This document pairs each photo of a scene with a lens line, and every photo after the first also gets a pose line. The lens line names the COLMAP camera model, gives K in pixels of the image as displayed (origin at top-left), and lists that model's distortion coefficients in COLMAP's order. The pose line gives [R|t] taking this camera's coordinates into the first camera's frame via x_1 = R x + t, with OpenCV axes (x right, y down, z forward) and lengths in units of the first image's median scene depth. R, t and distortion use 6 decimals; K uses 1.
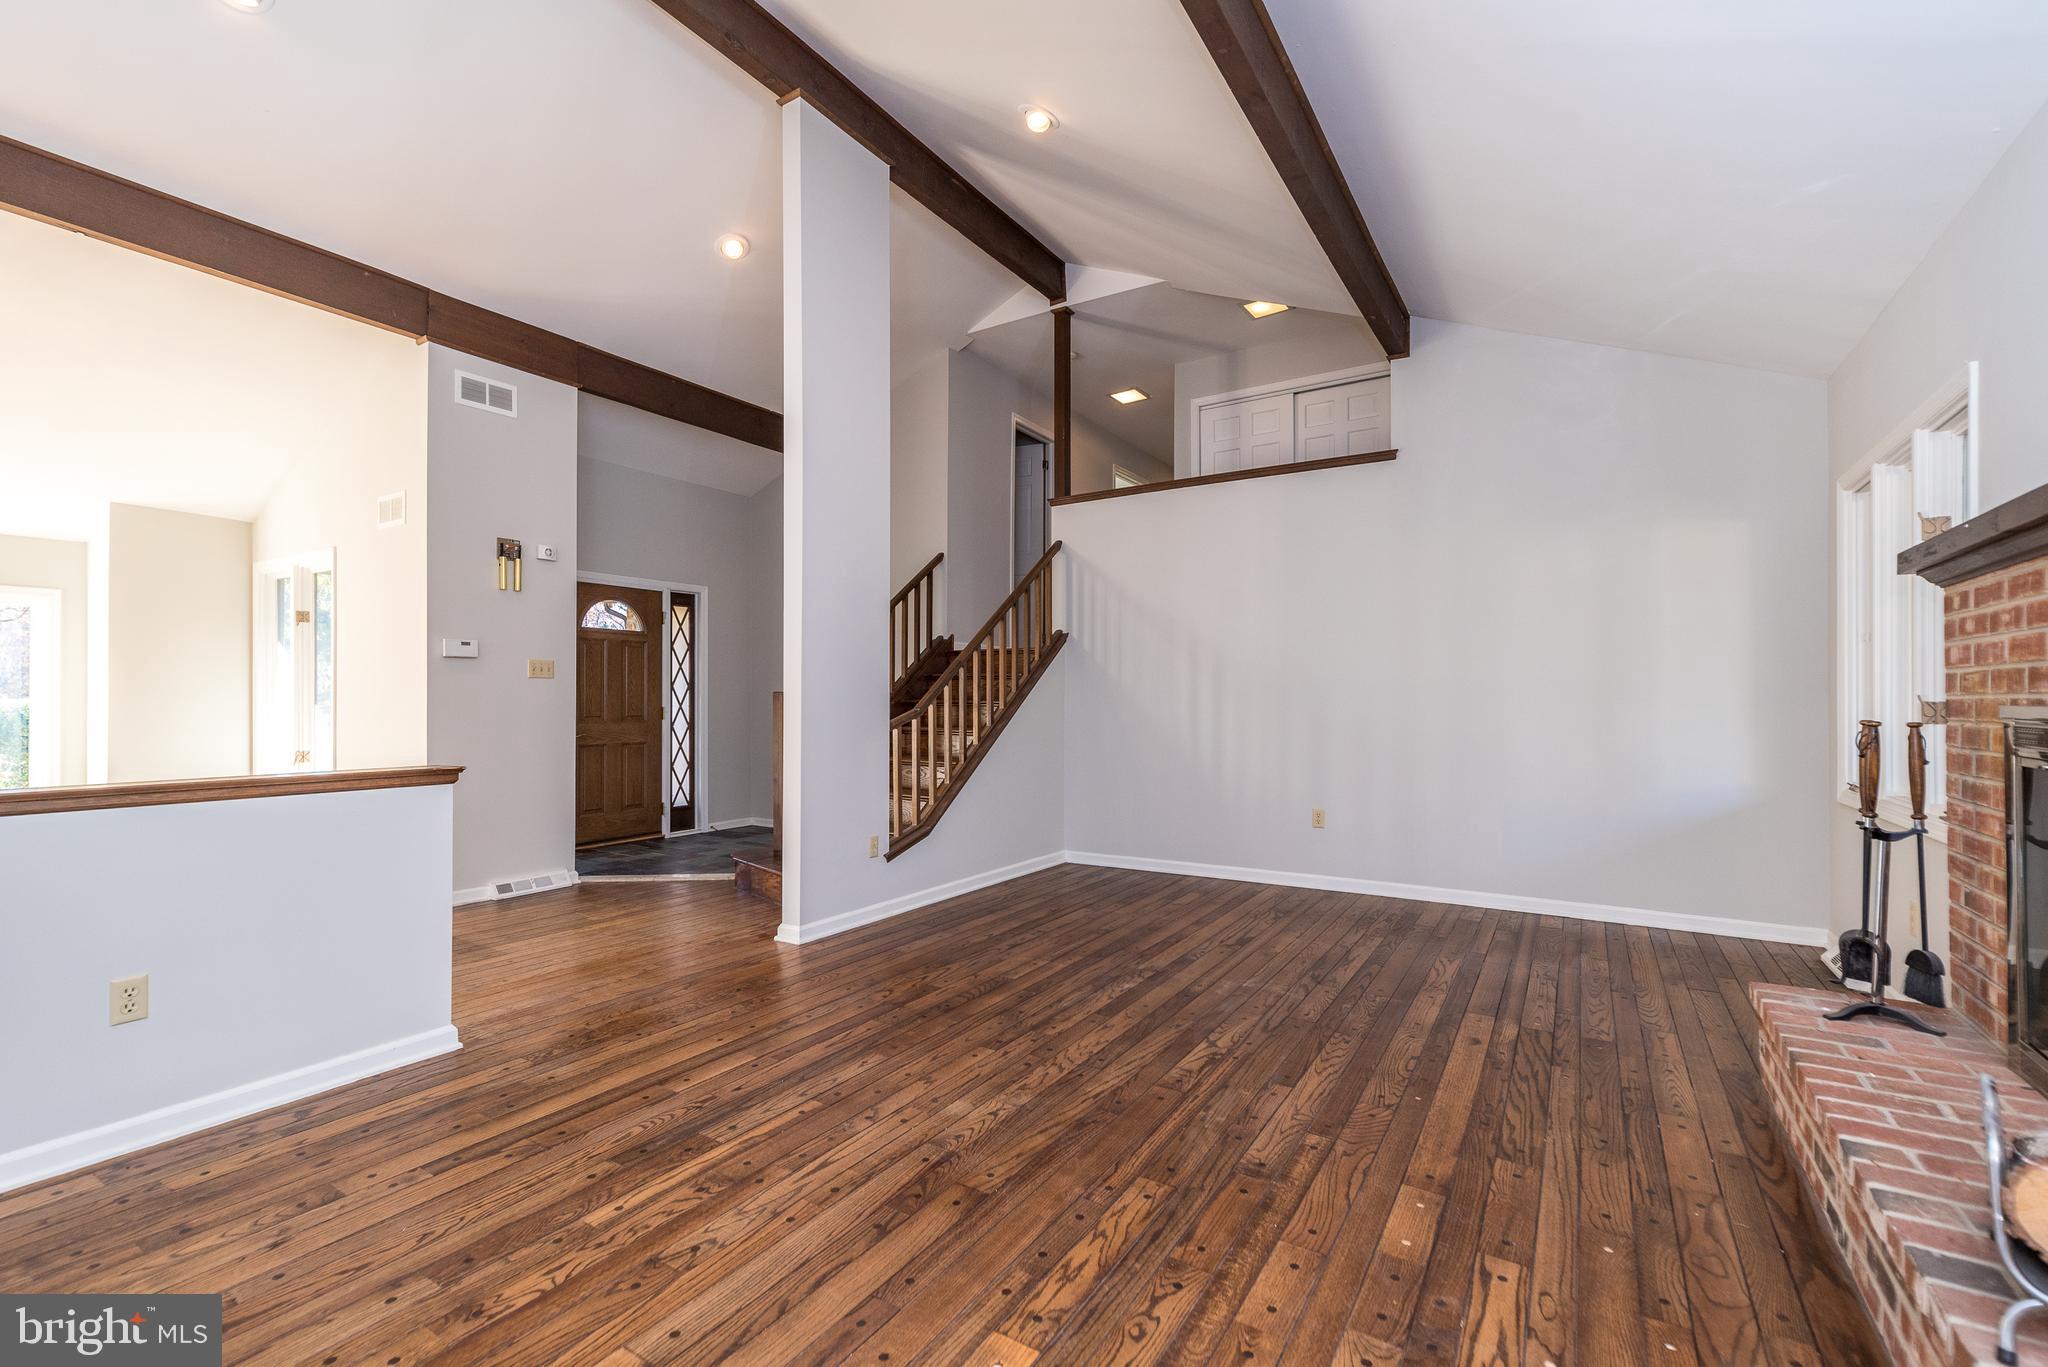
lens RADIAL K [[862.0, 0, 1103.9], [0, 862.0, 693.0], [0, 0, 1]] dist [0.003466, 0.000152]
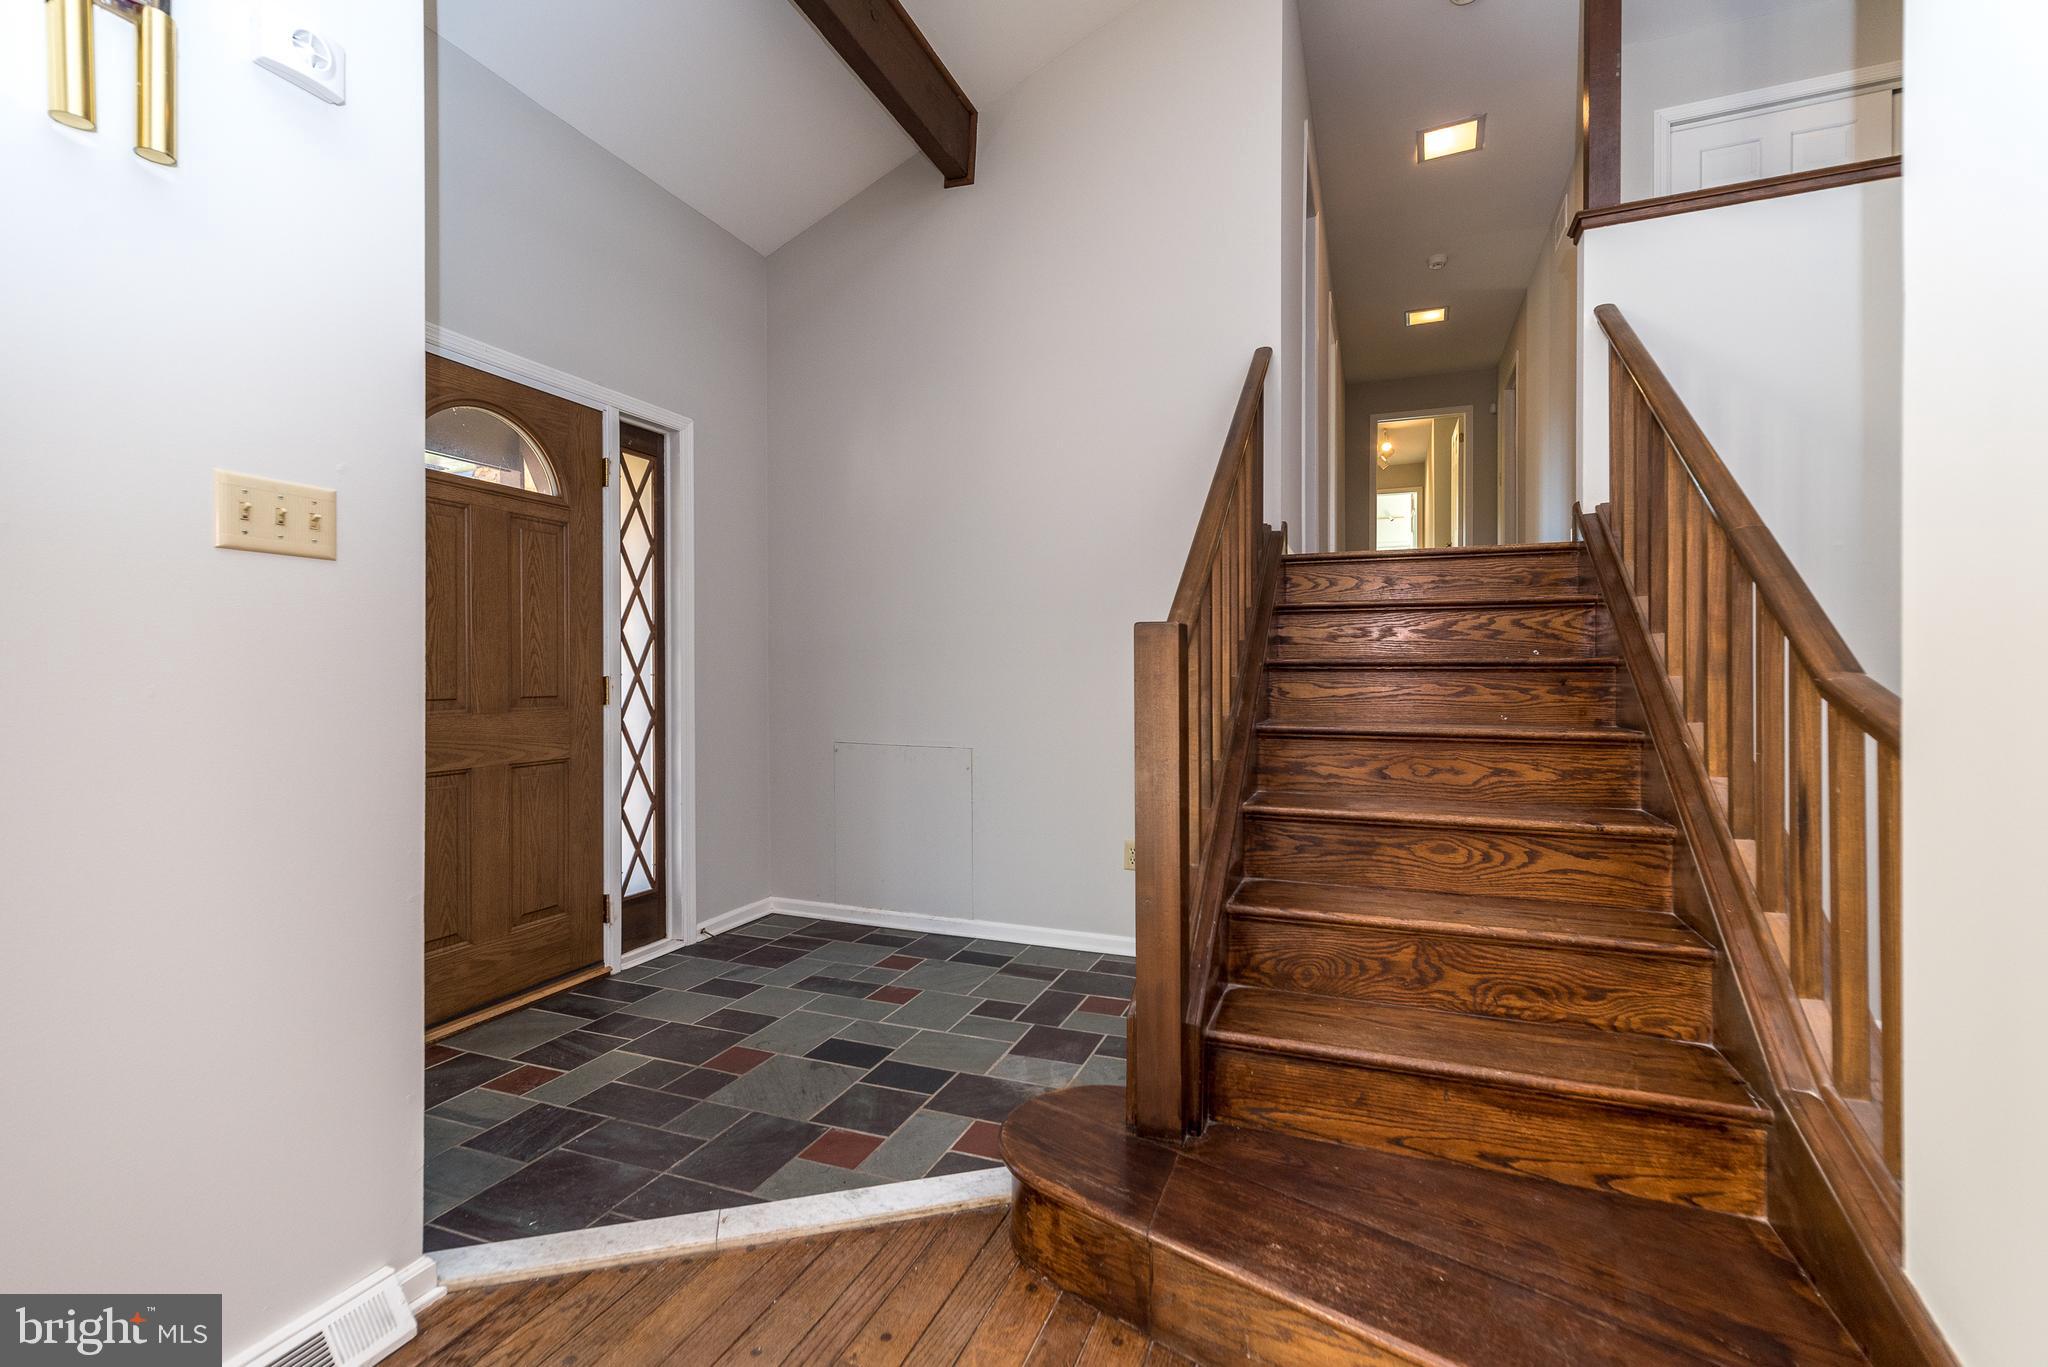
lens RADIAL K [[917.5, 0, 1046.4], [0, 917.5, 680.0], [0, 0, 1]] dist [0.003442, 0.000049]
pose [[0.997031, 0.000987, 0.076997, -0.766590], [-0.001862, 0.999935, 0.011292, 0.029859], [-0.076981, -0.011402, 0.996967, 1.222073]]
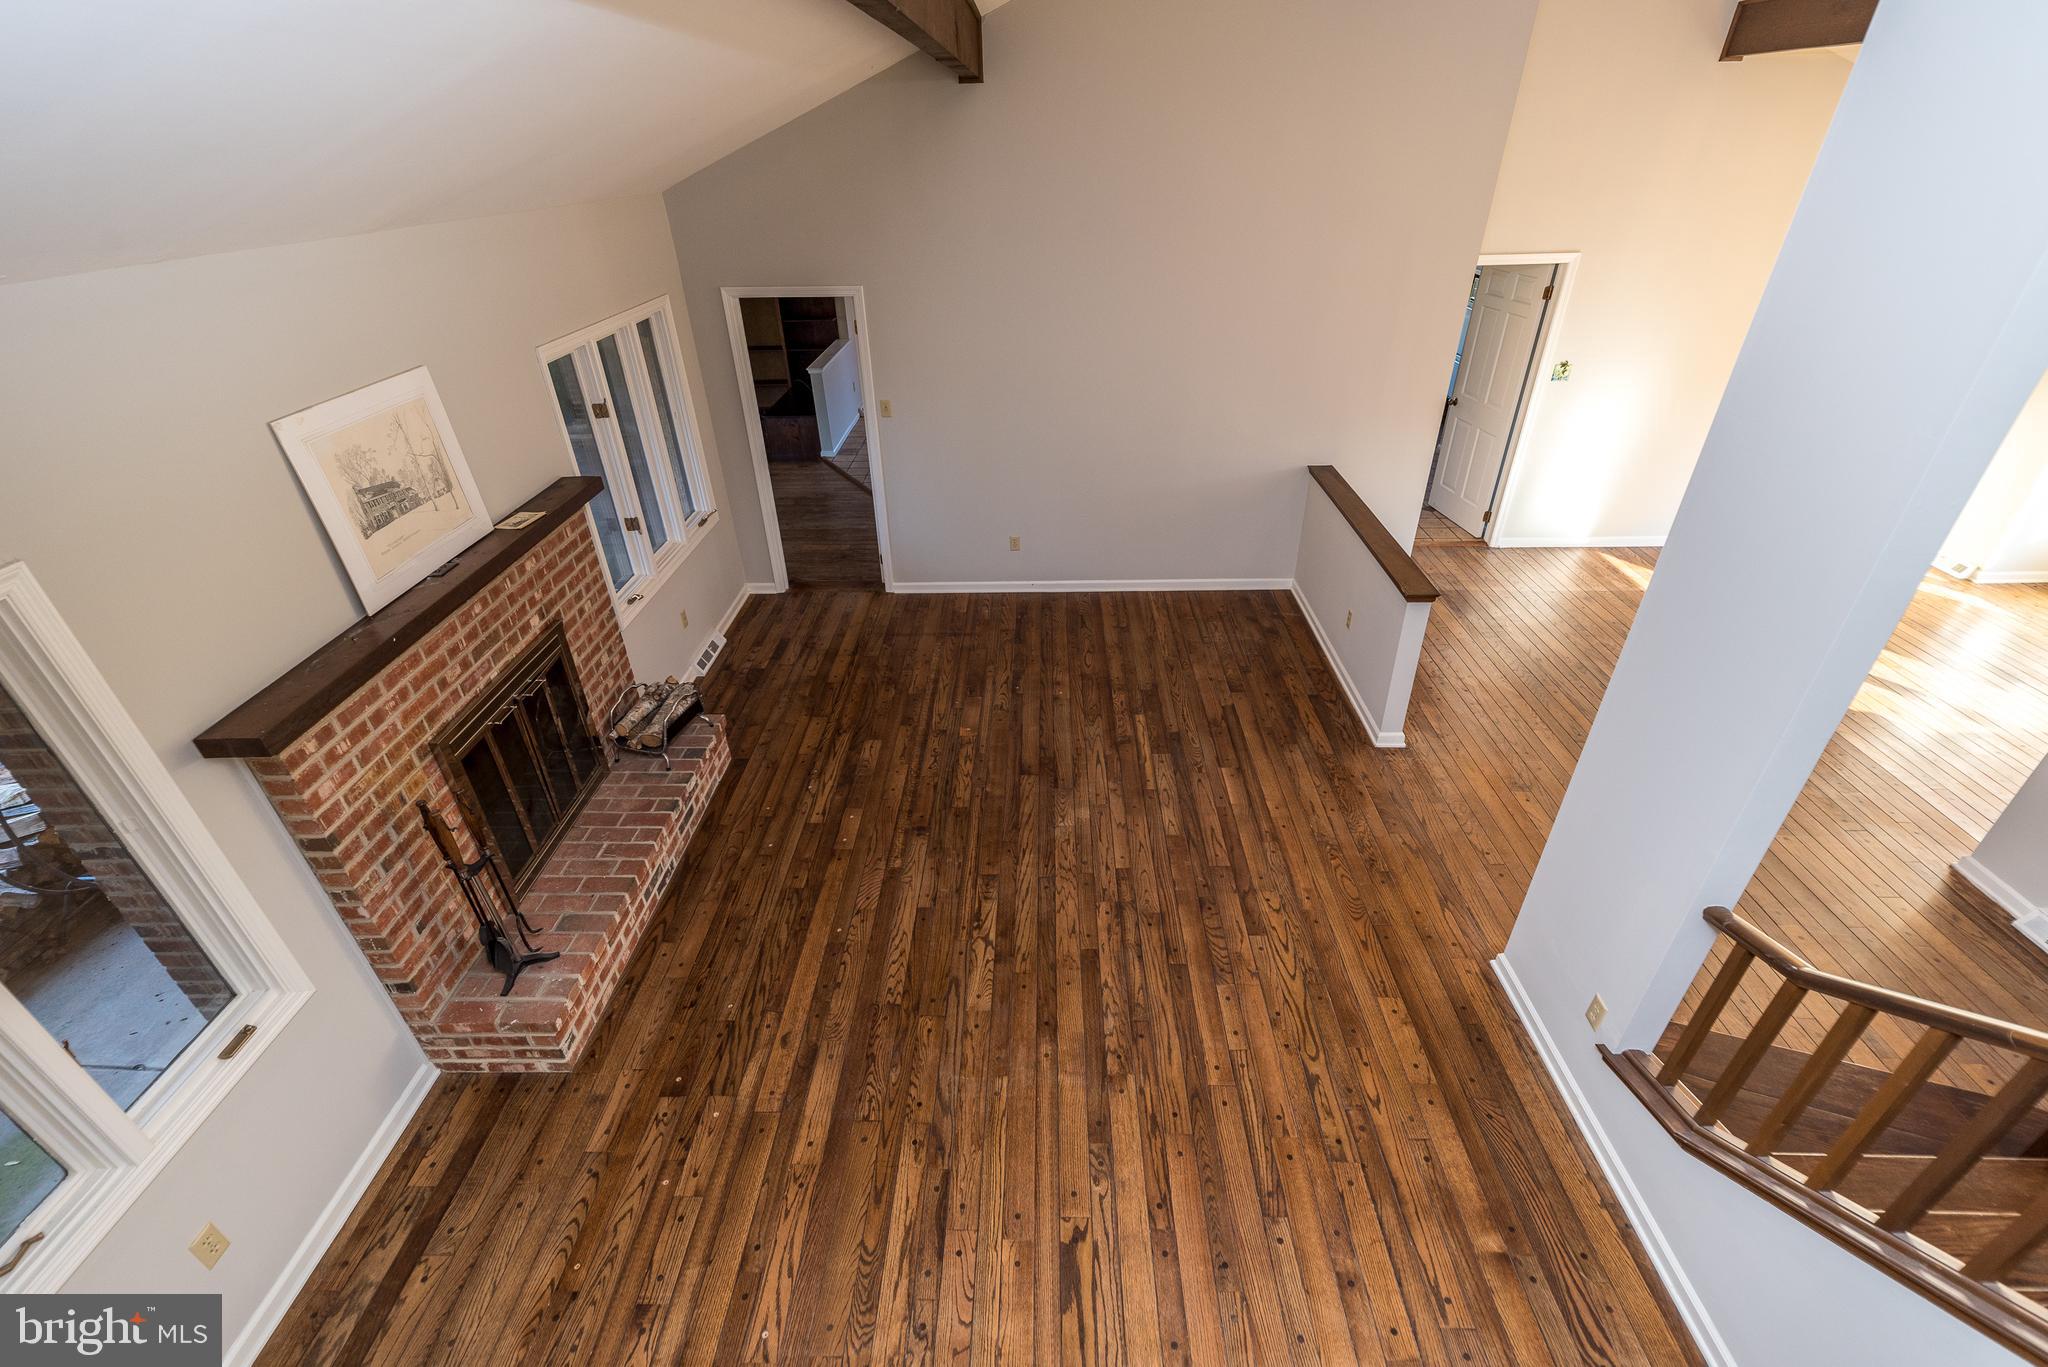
lens RADIAL K [[956.1, 0, 973.8], [0, 956.1, 747.4], [0, 0, 1]] dist [0.003284, 0.000185]
pose [[-0.917404, 0.271780, -0.290697, 0.477086], [0.060900, 0.817750, 0.572343, -0.644702], [0.393269, 0.507366, -0.766759, 1.927967]]
